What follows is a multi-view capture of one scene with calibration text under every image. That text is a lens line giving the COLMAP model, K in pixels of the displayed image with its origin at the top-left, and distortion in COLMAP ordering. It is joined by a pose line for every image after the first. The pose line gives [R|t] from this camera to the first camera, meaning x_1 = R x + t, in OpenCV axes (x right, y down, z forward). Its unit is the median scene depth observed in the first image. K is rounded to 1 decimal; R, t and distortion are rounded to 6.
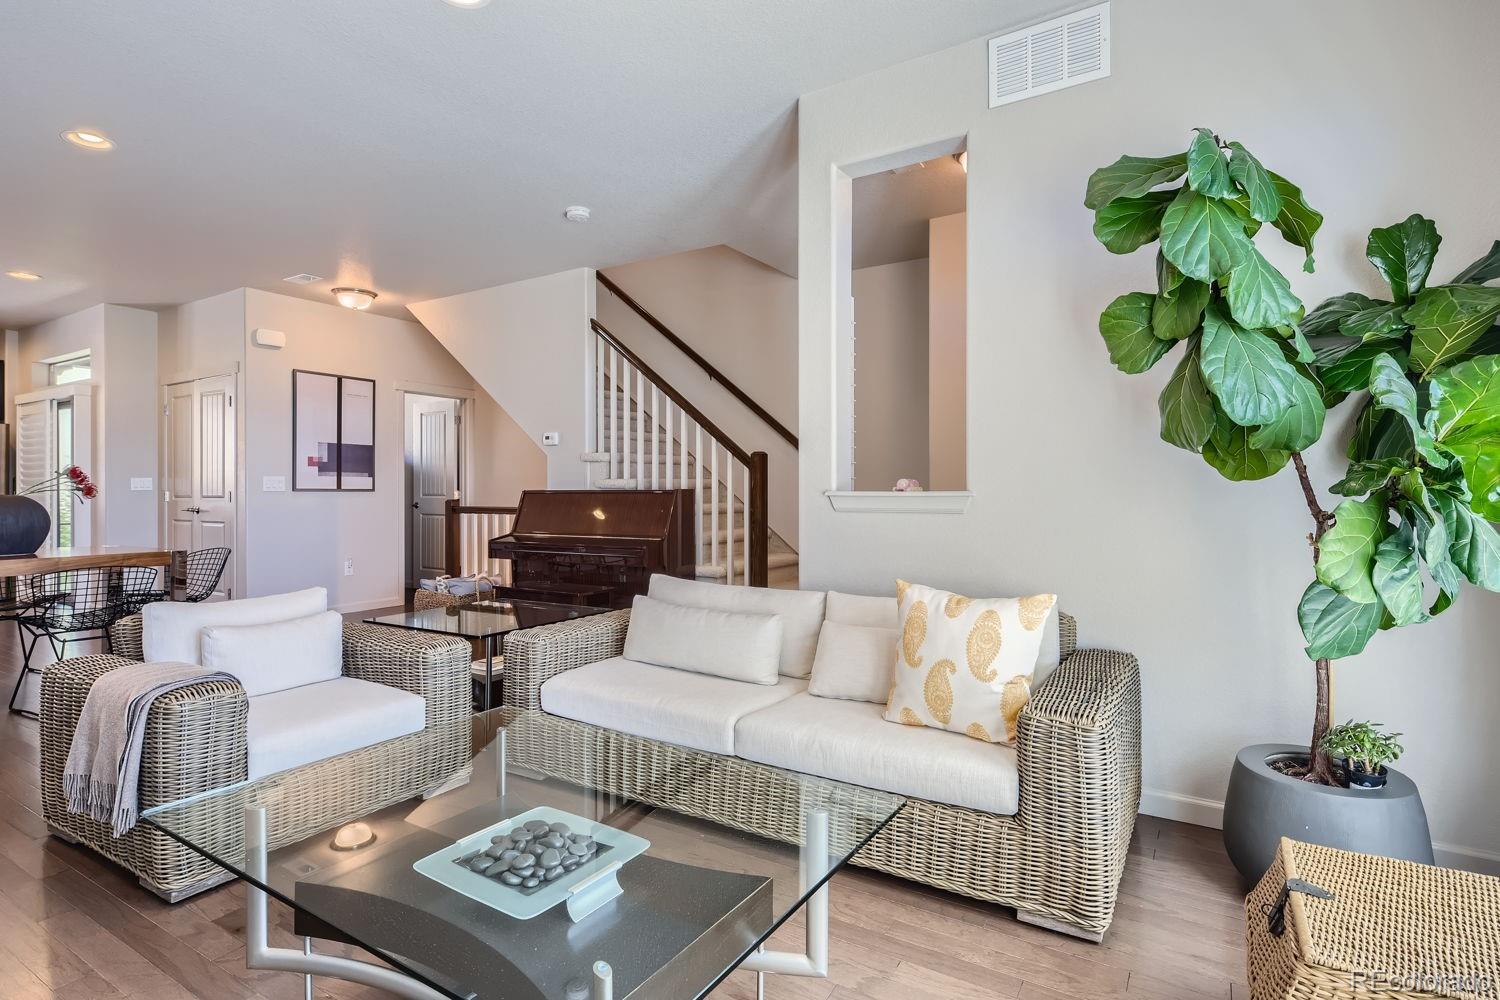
lens RADIAL K [[756.5, 0, 748.5], [0, 756.5, 495.7], [0, 0, 1]] dist [0.005110, -0.002005]
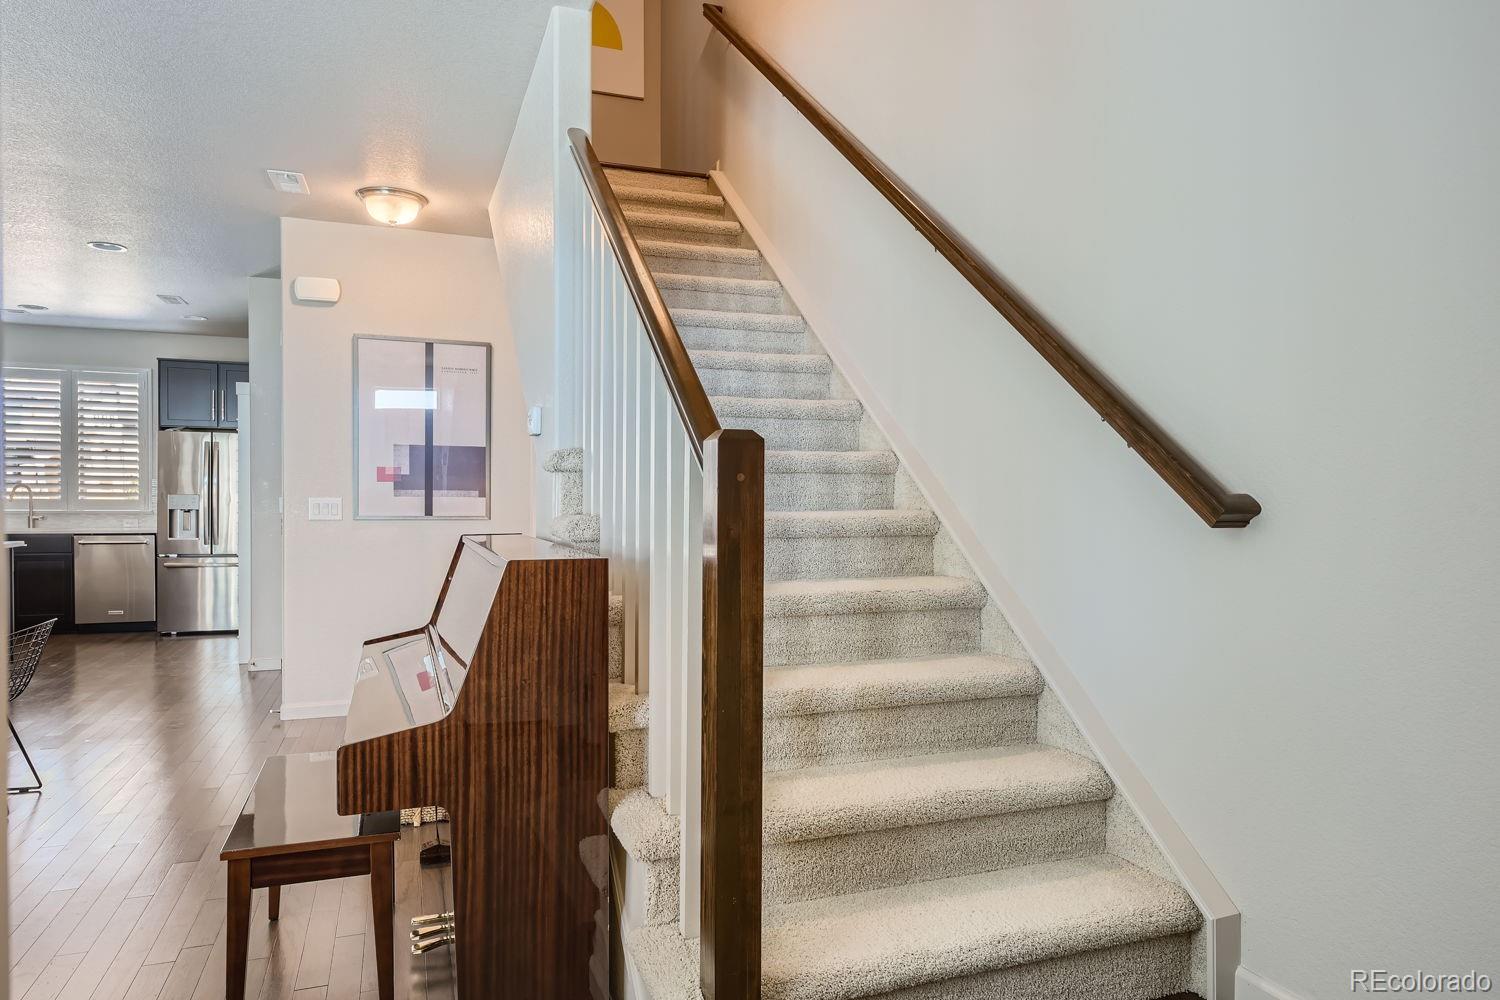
lens RADIAL K [[909.0, 0, 750.0], [0, 909.0, 500.0], [0, 0, 1]] dist [0.005044, 0.000744]
pose [[0.797712, 0.006301, -0.603006, 0.245200], [-0.008352, 0.999965, -0.000600, -0.041292], [0.602981, 0.005515, 0.797736, 0.927772]]
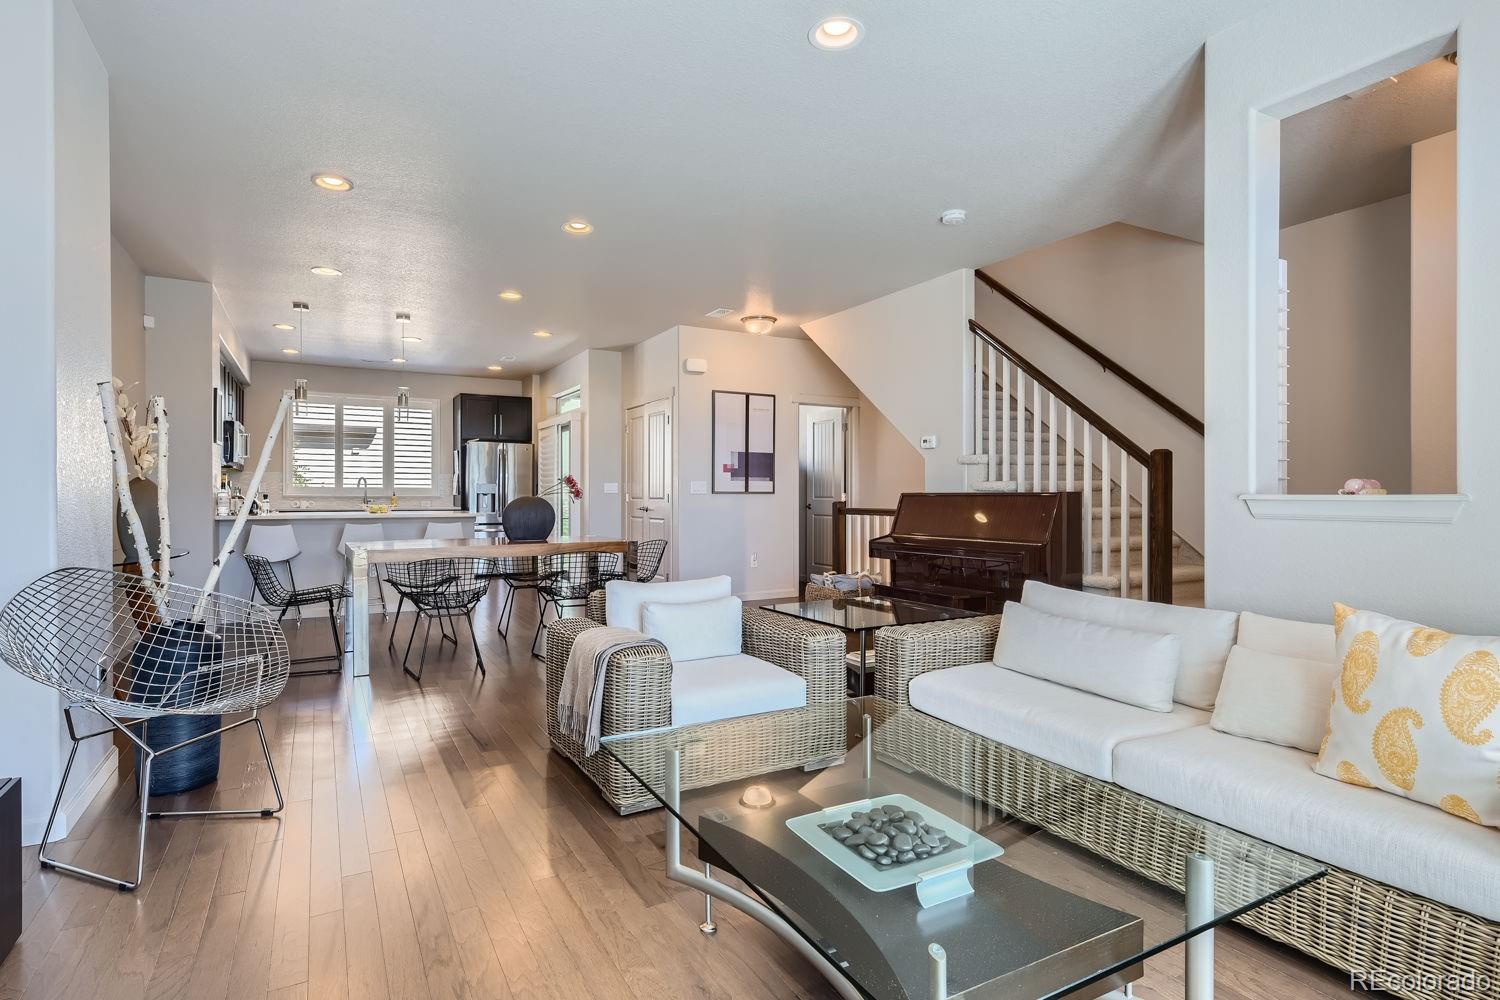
lens RADIAL K [[756.5, 0, 748.5], [0, 756.5, 495.7], [0, 0, 1]] dist [0.005110, -0.002005]
pose [[0.878563, 0.001683, -0.477623, 0.016158], [-0.003192, 0.999992, -0.002347, -0.000310], [0.477615, 0.003587, 0.878562, -0.009740]]
